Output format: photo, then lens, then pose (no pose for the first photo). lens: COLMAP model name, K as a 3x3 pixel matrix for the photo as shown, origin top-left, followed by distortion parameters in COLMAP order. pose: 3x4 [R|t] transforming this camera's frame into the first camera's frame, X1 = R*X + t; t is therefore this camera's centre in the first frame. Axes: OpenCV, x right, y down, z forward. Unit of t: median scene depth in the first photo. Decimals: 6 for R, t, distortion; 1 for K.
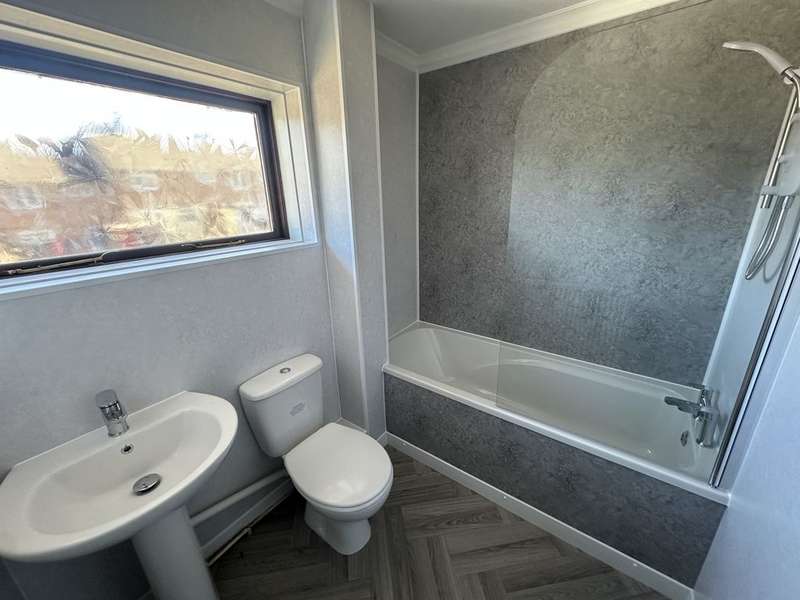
lens RADIAL K [[319.2, 0, 400.0], [0, 319.2, 300.0], [0, 0, 1]] dist [-0.006140, 0.001060]
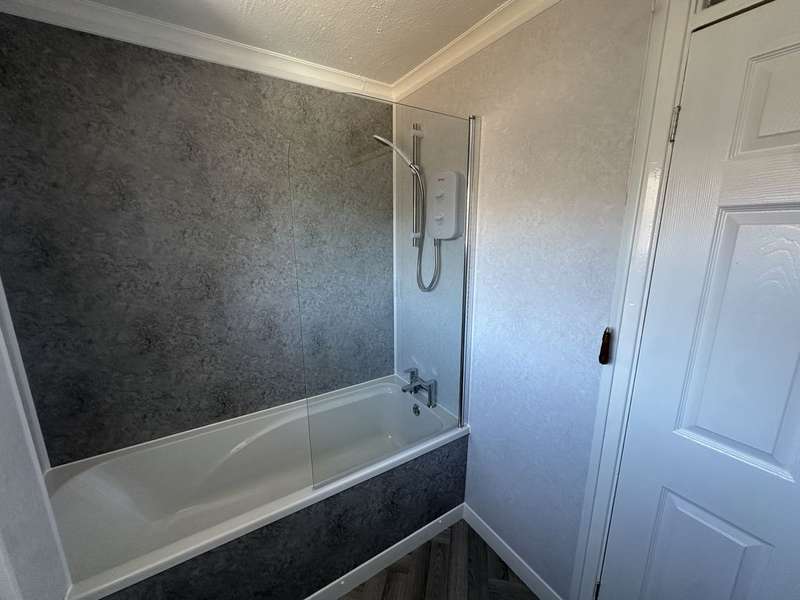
lens RADIAL K [[319.2, 0, 400.0], [0, 319.2, 300.0], [0, 0, 1]] dist [-0.006140, 0.001060]
pose [[0.353502, -0.171840, 0.919515, -0.258265], [0.285407, 0.955925, 0.068922, -0.110905], [-0.890831, 0.238072, 0.386965, 0.346922]]
